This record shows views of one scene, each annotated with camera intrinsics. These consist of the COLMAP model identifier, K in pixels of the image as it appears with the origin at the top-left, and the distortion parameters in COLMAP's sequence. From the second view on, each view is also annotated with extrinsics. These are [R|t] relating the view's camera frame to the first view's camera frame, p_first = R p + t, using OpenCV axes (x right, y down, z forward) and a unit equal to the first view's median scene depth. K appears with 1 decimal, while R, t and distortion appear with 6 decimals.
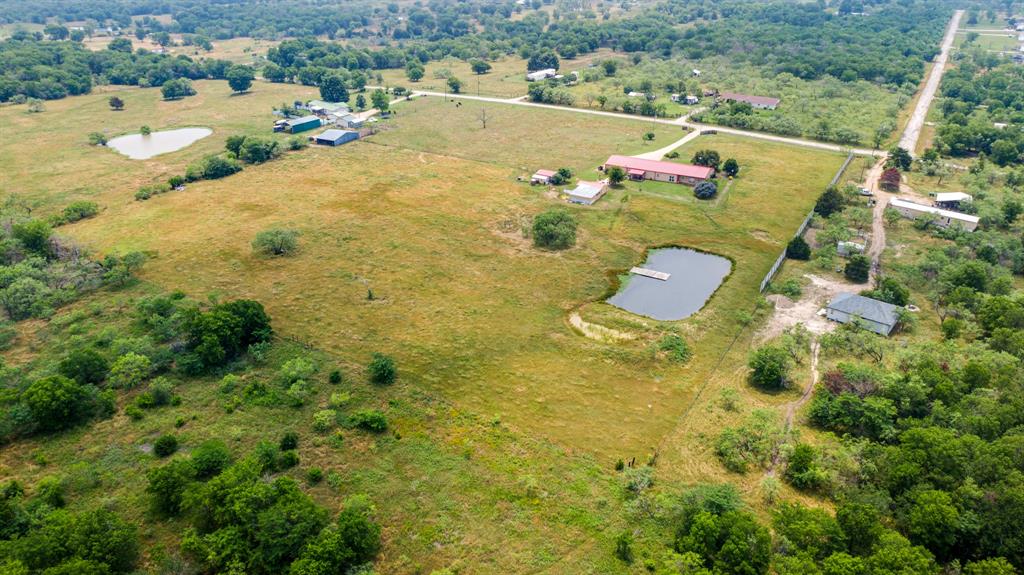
lens RADIAL K [[717.2, 0, 512.0], [0, 717.2, 287.5], [0, 0, 1]] dist [-0.000833, 0.005281]
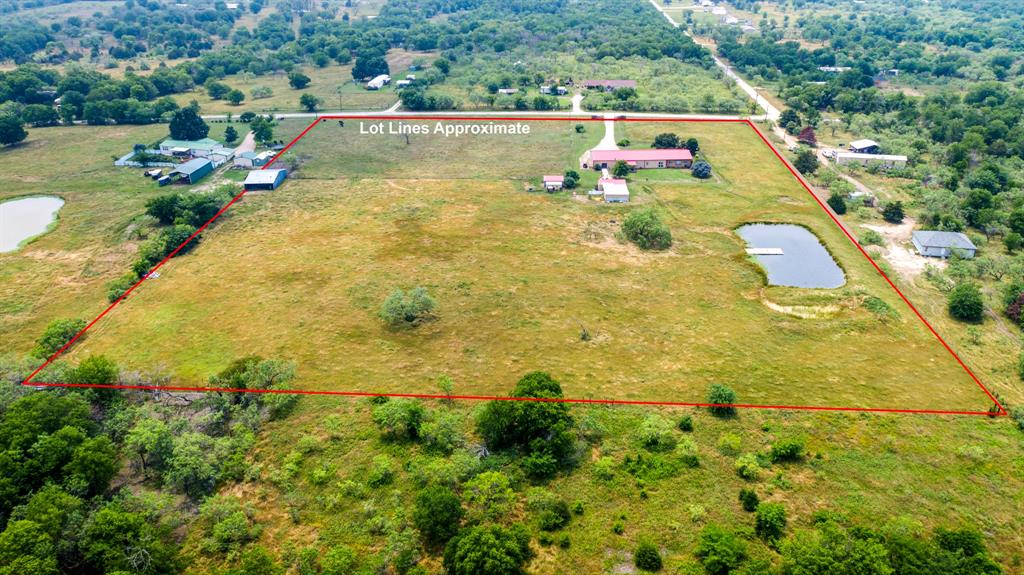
lens RADIAL K [[717.2, 0, 512.0], [0, 717.2, 287.5], [0, 0, 1]] dist [-0.000833, 0.005281]
pose [[0.873355, -0.226306, 0.431320, -0.441759], [0.222470, 0.973086, 0.060094, -0.083220], [-0.433311, 0.043473, 0.900196, 0.143496]]
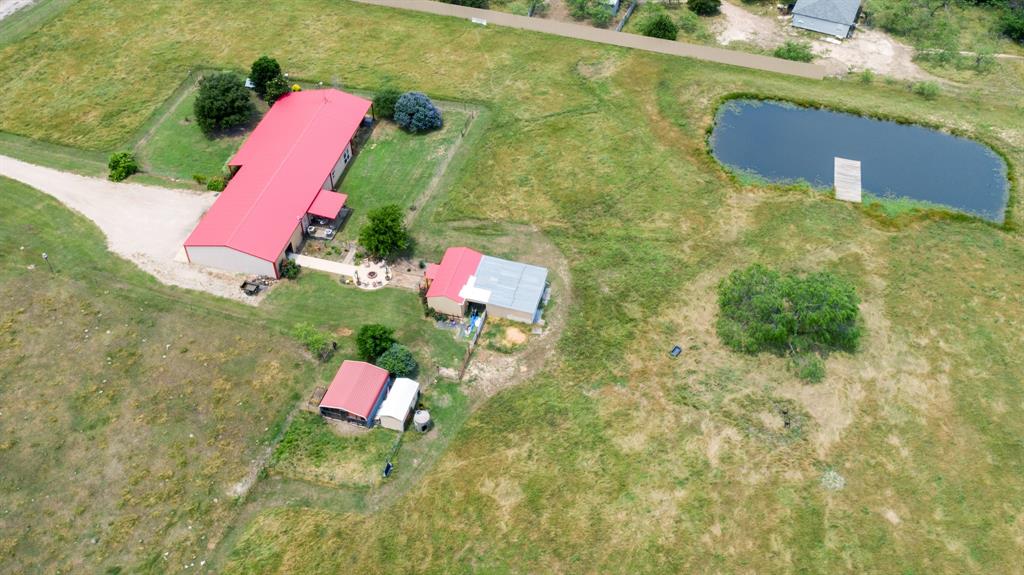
lens RADIAL K [[717.2, 0, 512.0], [0, 717.2, 287.5], [0, 0, 1]] dist [-0.000833, 0.005281]
pose [[-0.256280, -0.751162, 0.608339, -0.116719], [0.443842, 0.467637, 0.764408, -0.389627], [-0.858676, 0.465909, 0.213552, 0.846398]]
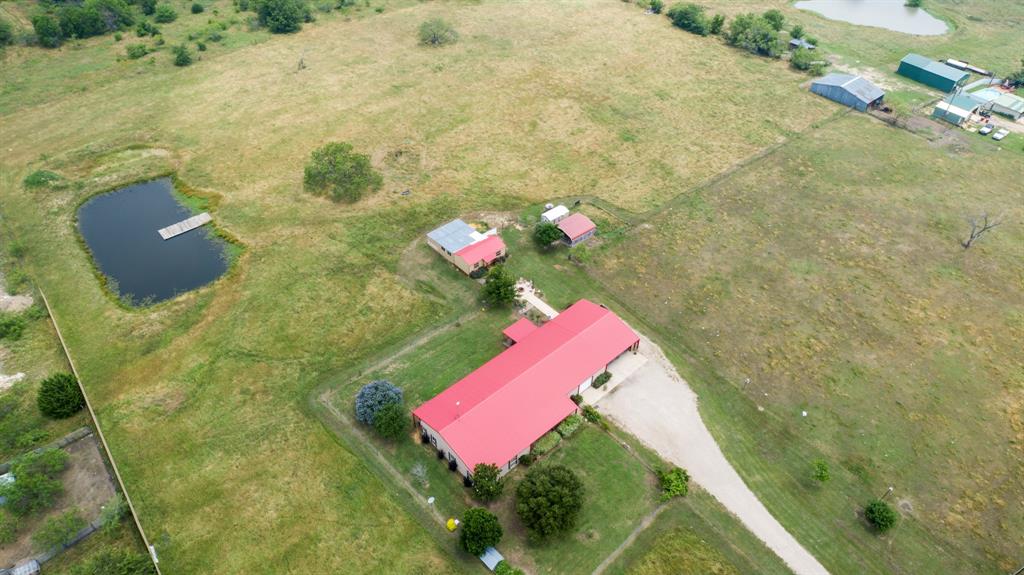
lens RADIAL K [[717.2, 0, 512.0], [0, 717.2, 287.5], [0, 0, 1]] dist [-0.000833, 0.005281]
pose [[-0.345210, 0.608652, -0.714404, 0.487169], [-0.438022, 0.568725, 0.696196, -0.493298], [0.830040, 0.553259, 0.070273, 0.940713]]
